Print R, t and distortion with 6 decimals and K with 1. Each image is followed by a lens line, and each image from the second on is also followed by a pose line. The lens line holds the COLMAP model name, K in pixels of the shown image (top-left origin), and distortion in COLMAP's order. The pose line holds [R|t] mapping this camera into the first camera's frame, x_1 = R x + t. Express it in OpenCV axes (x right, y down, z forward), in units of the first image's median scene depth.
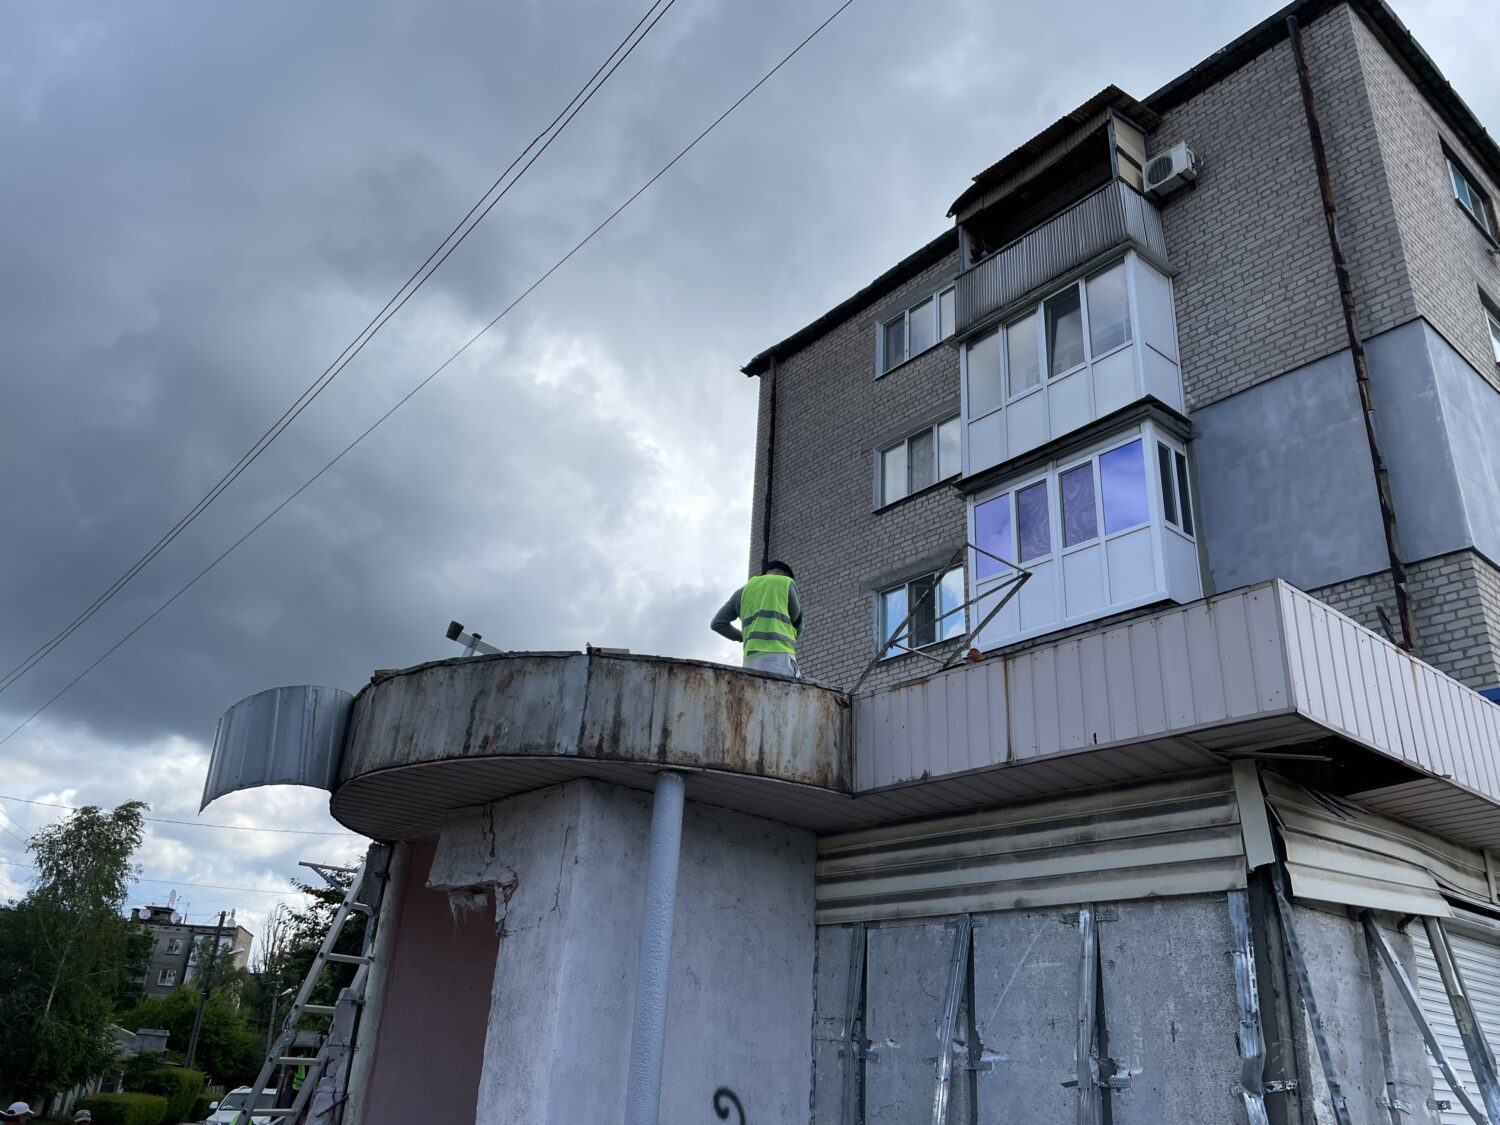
lens RADIAL K [[1131.7, 0, 753.6], [0, 1131.7, 541.7], [0, 0, 1]] dist [0.099646, -0.133486]
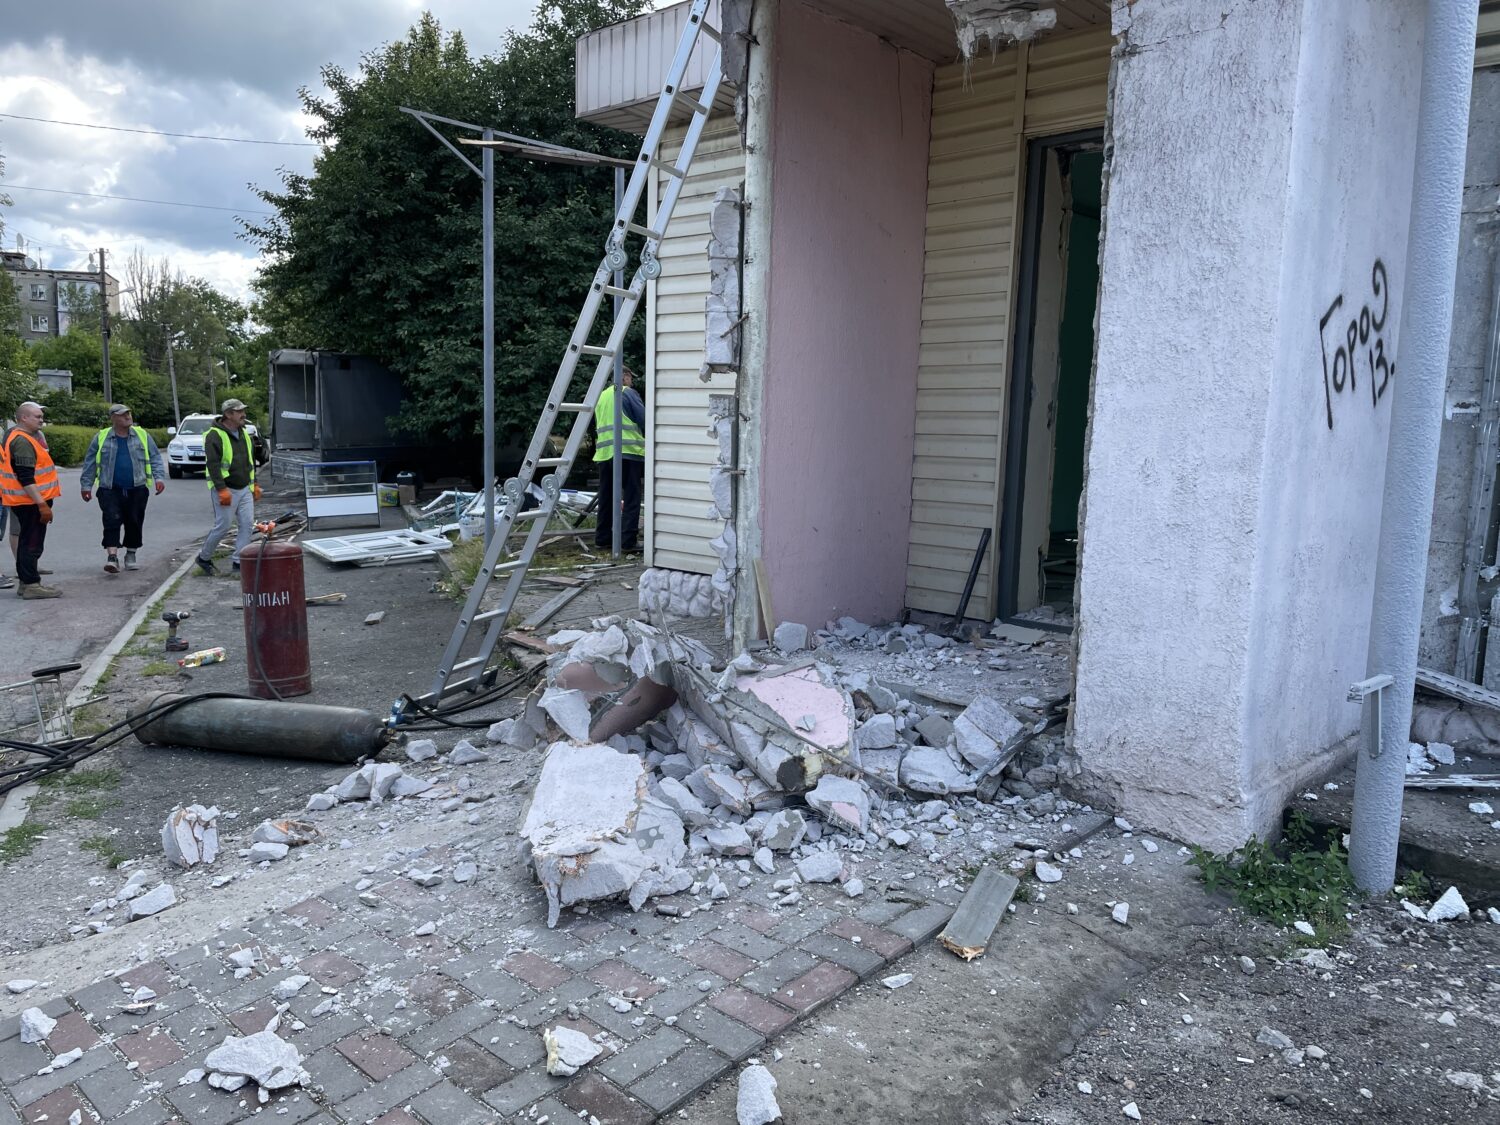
lens RADIAL K [[1131.7, 0, 753.6], [0, 1131.7, 541.7], [0, 0, 1]] dist [0.099646, -0.133486]
pose [[0.992155, -0.041874, 0.117789, -0.131031], [-0.025836, 0.853207, 0.520932, 0.057860], [-0.122312, -0.519888, 0.845432, 0.068747]]
